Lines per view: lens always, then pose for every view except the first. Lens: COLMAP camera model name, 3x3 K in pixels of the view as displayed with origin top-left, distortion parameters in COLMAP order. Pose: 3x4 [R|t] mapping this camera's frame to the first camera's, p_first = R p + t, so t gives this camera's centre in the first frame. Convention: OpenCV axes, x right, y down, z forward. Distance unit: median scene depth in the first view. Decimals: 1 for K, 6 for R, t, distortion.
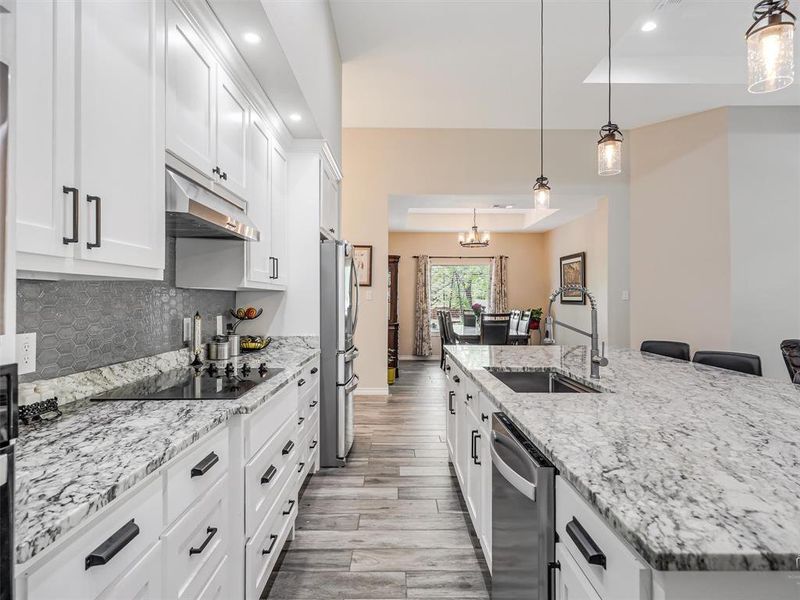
lens RADIAL K [[475.5, 0, 408.3], [0, 475.5, 297.2], [0, 0, 1]] dist [0.015195, -0.005925]
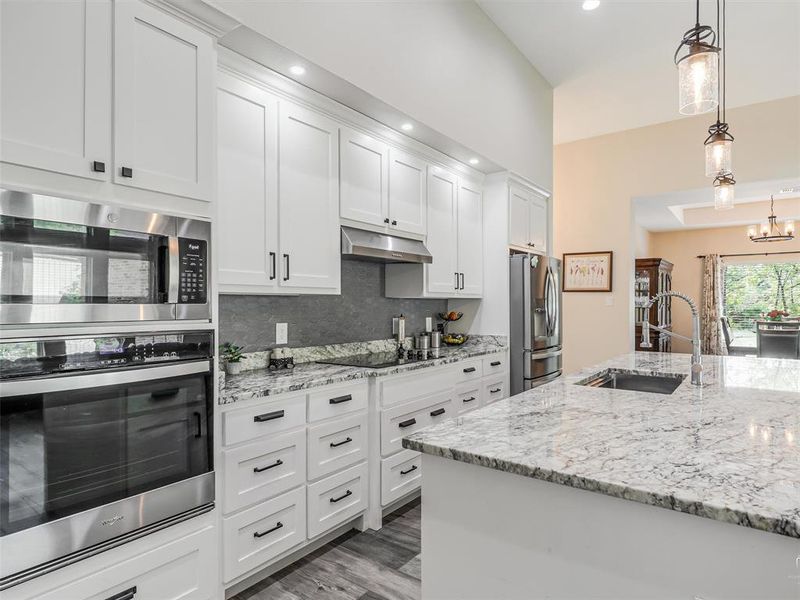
lens RADIAL K [[475.5, 0, 406.7], [0, 475.5, 305.2], [0, 0, 1]] dist [0.015195, -0.005925]
pose [[0.794901, -0.001201, -0.606738, 0.353612], [0.004136, 0.999986, 0.003440, -0.000773], [0.606725, -0.005244, 0.794894, -0.104072]]
